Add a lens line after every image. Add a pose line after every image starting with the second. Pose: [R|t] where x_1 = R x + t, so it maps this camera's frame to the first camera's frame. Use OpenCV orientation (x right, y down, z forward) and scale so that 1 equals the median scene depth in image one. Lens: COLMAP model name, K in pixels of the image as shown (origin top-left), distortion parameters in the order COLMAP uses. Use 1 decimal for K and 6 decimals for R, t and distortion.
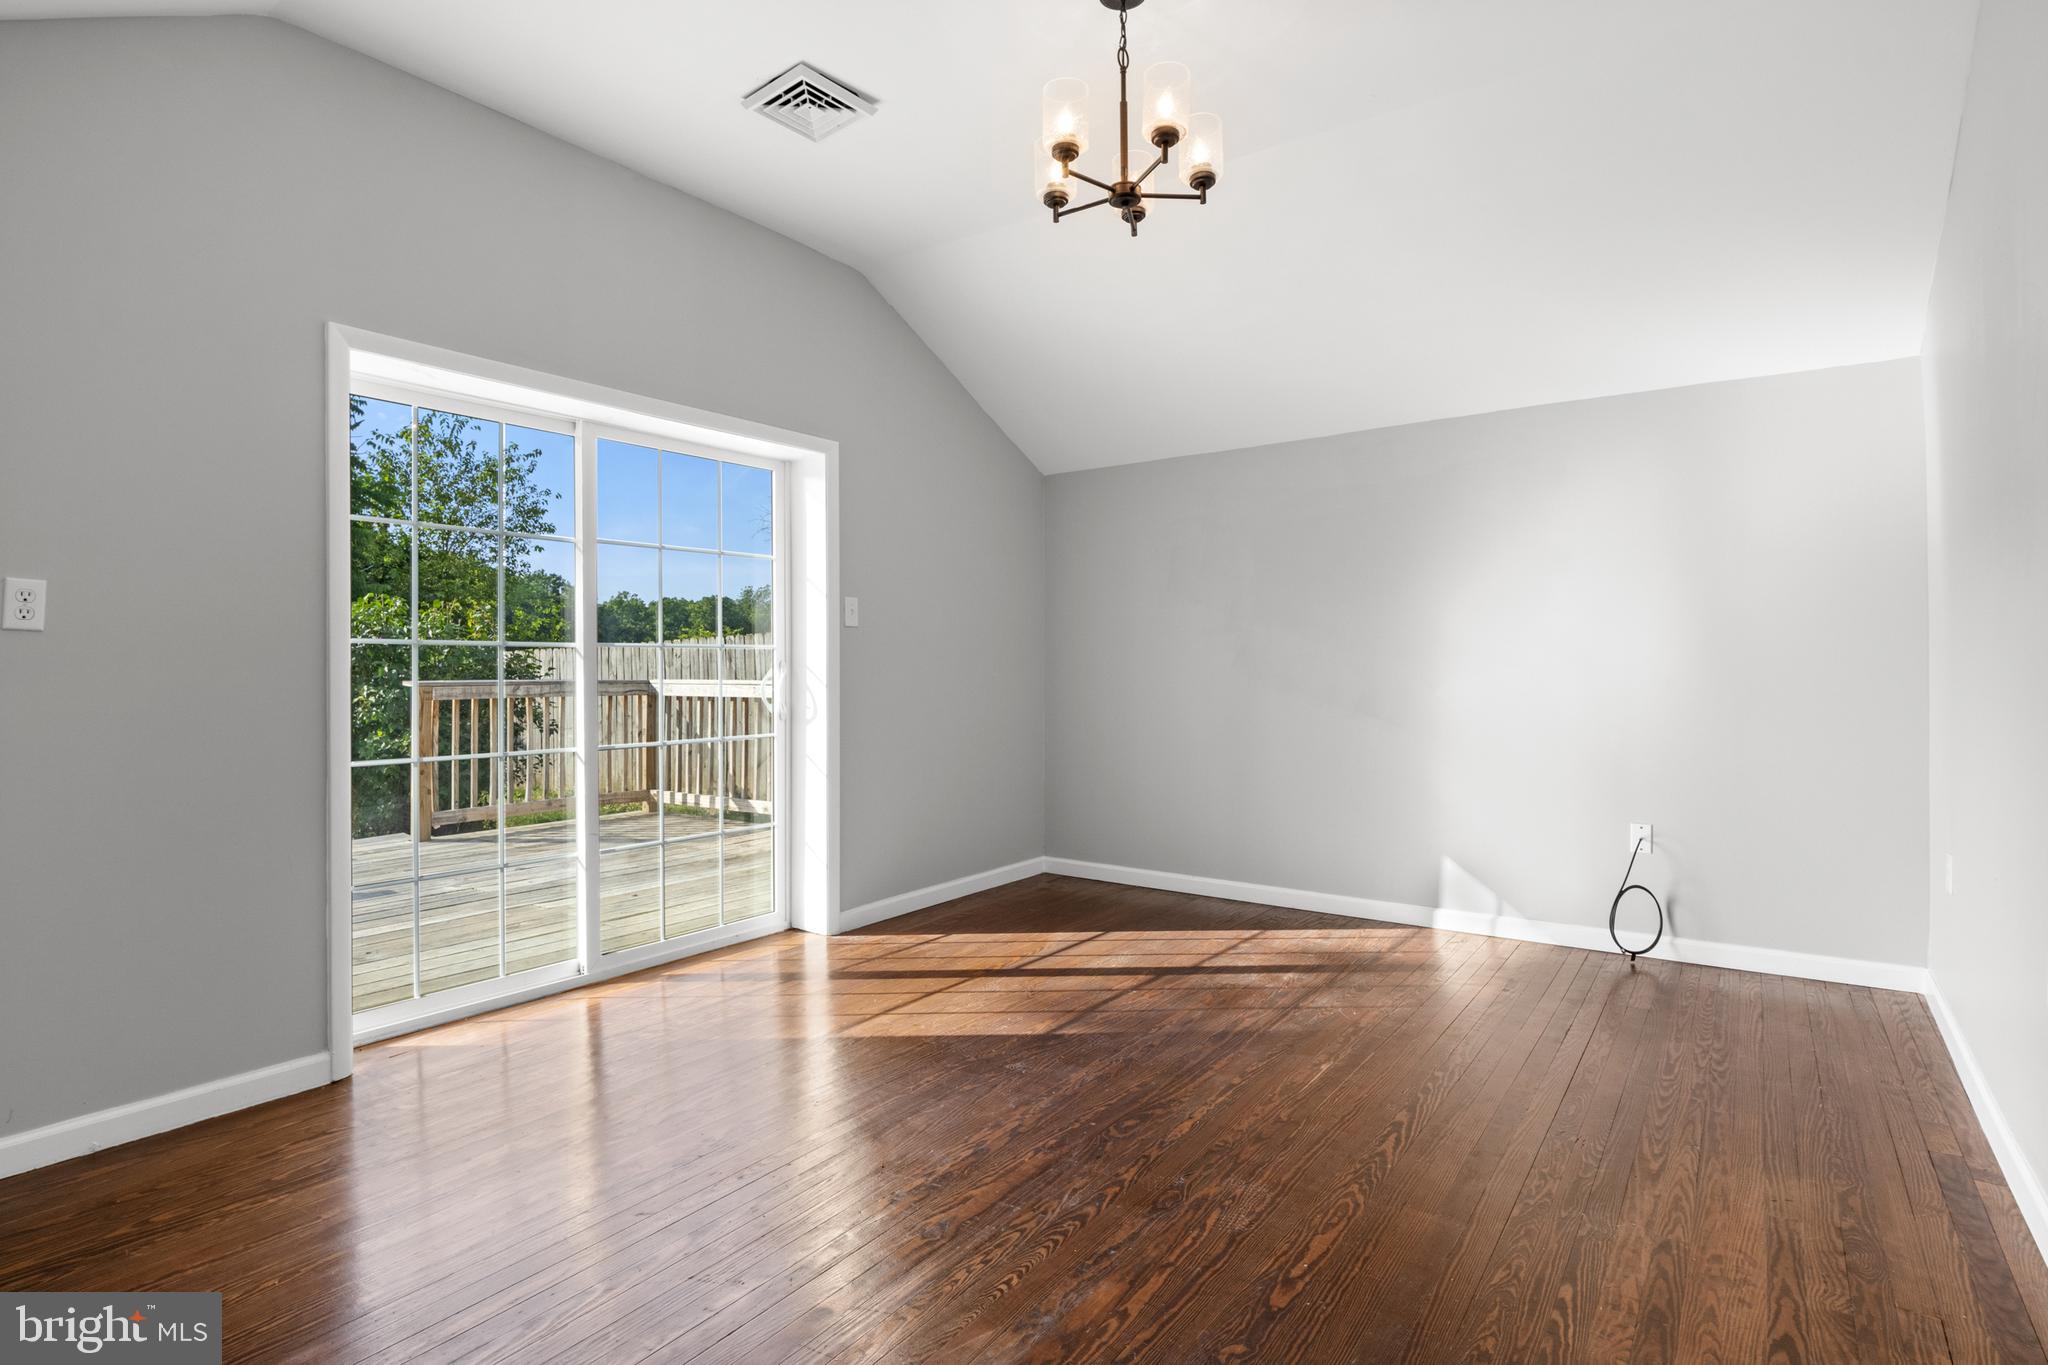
lens RADIAL K [[1029.5, 0, 1012.4], [0, 1029.5, 673.7], [0, 0, 1]] dist [-0.000389, 0.000052]
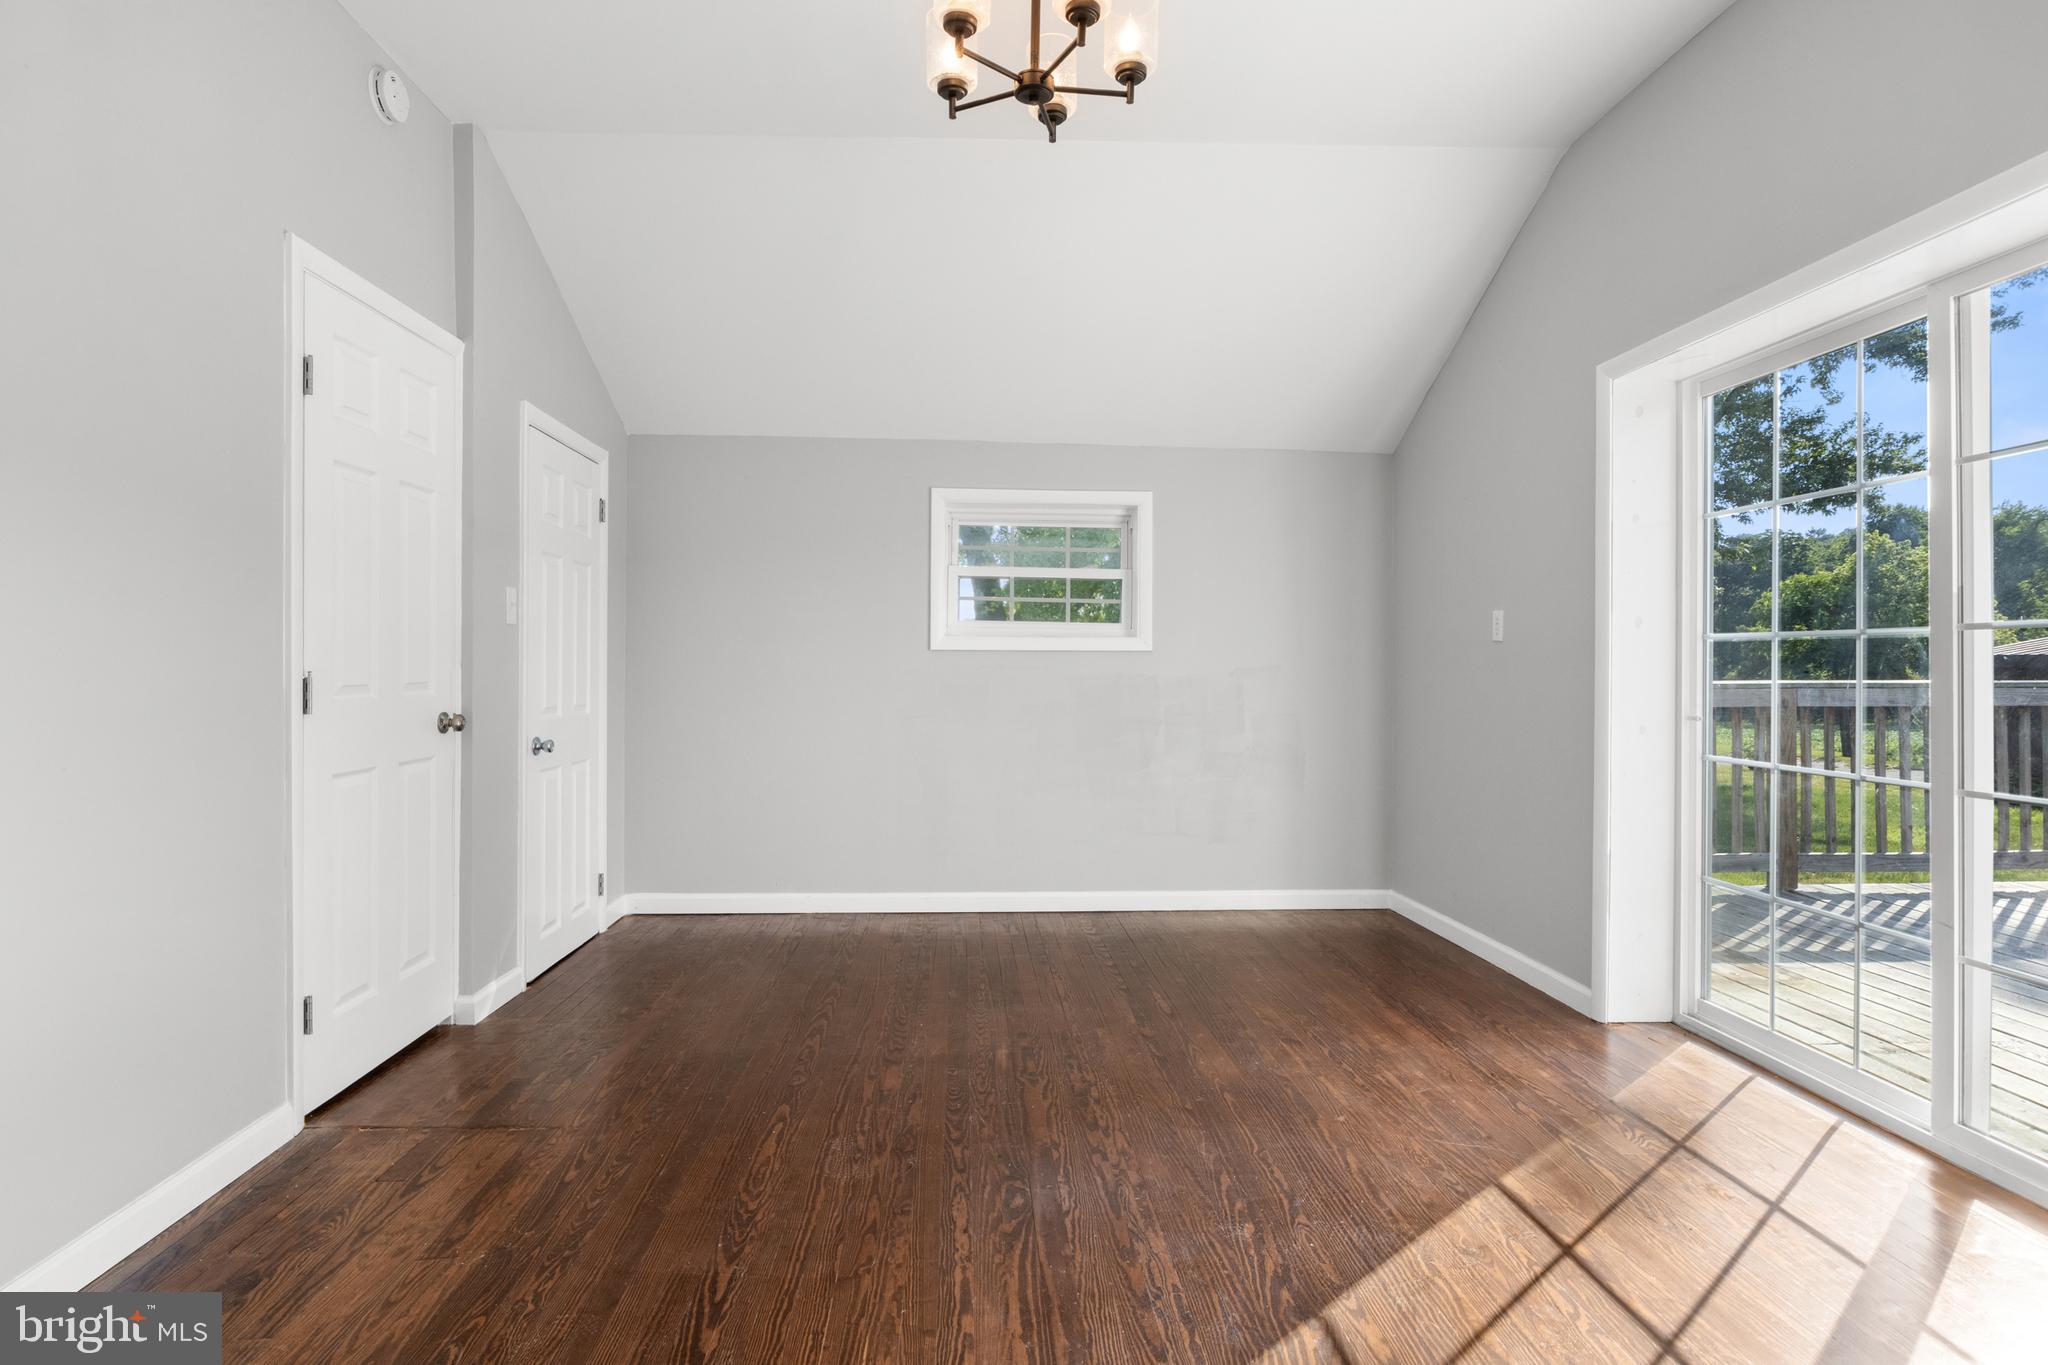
lens RADIAL K [[1029.5, 0, 1009.9], [0, 1029.5, 674.0], [0, 0, 1]] dist [-0.000389, 0.000052]
pose [[-0.781654, 0.008000, -0.623661, 0.670383], [-0.001679, 0.999887, 0.014931, -0.013180], [0.623710, 0.012718, -0.781552, 1.715954]]
